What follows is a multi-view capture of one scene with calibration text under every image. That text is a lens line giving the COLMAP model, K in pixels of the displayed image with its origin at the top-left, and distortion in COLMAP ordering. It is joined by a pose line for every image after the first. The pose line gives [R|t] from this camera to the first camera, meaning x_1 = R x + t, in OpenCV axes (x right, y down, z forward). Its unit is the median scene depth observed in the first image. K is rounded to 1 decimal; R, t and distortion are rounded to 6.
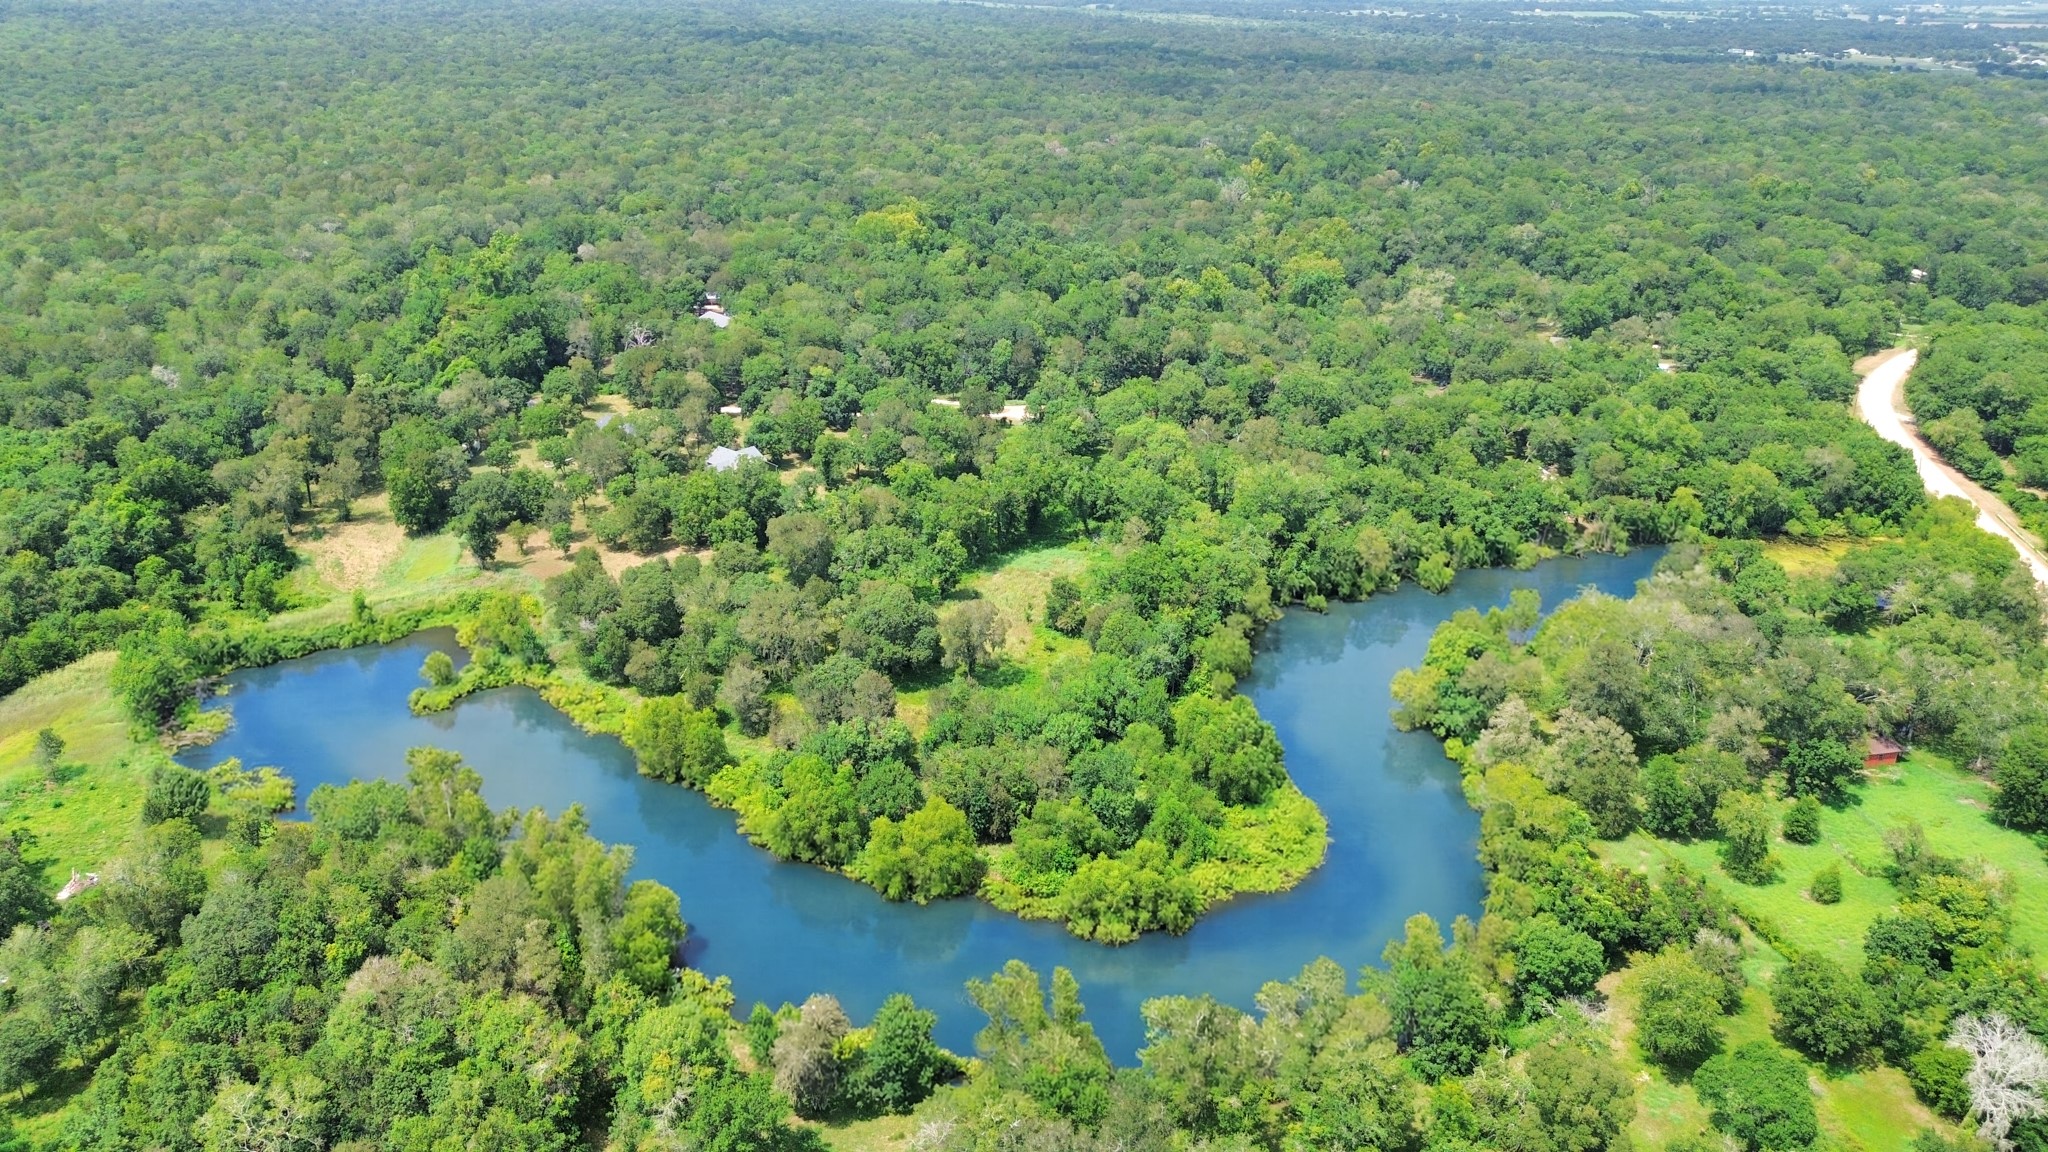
lens RADIAL K [[1414.3, 0, 1024.0], [0, 1414.3, 576.0], [0, 0, 1]] dist [0.072421, -0.066461]
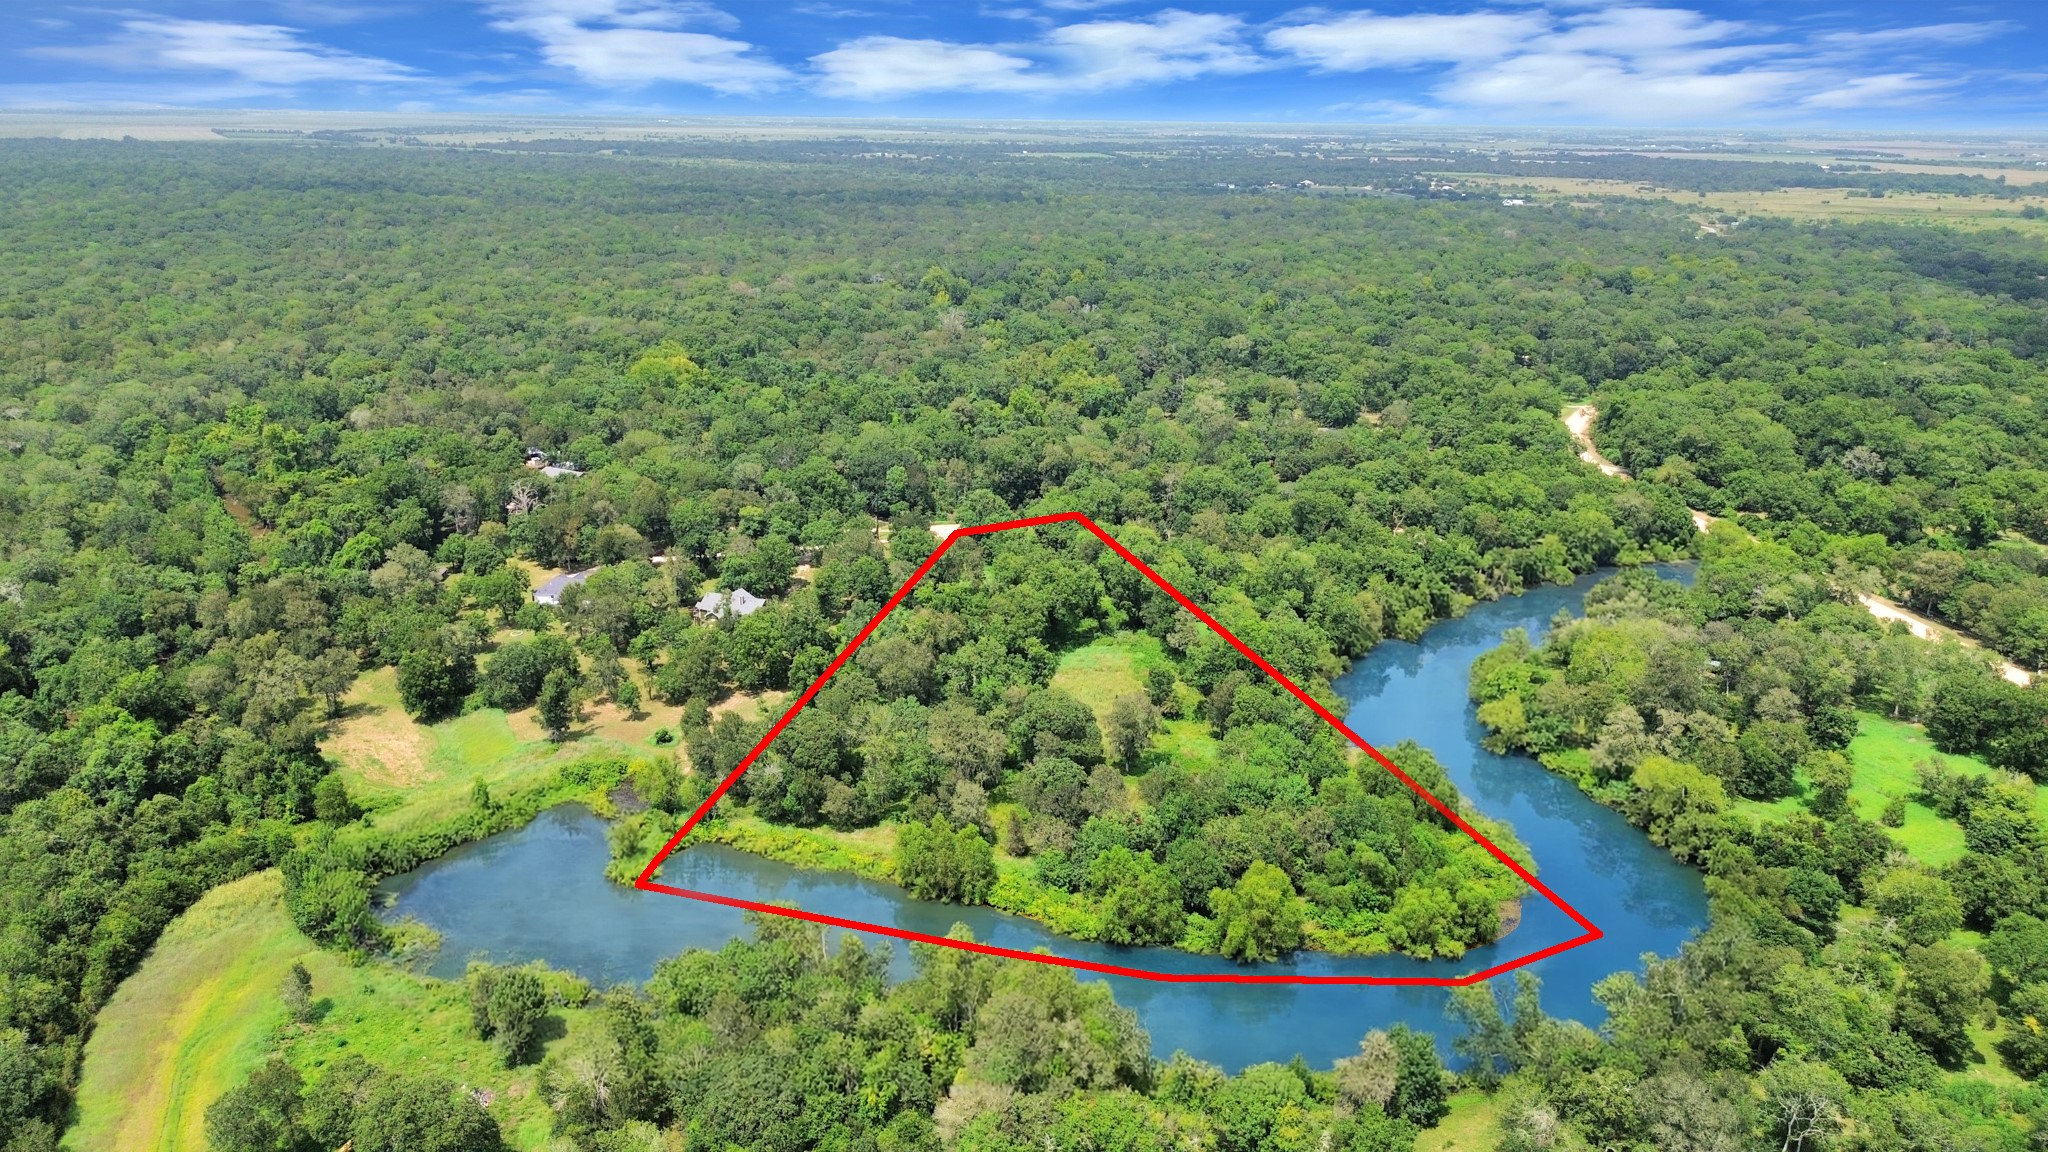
lens RADIAL K [[1414.3, 0, 1024.0], [0, 1414.3, 576.0], [0, 0, 1]] dist [0.072421, -0.066461]
pose [[0.945415, -0.108689, 0.307210, -0.363856], [0.135402, 0.988526, -0.066957, -0.007903], [-0.296408, 0.104899, 0.949283, -0.005139]]
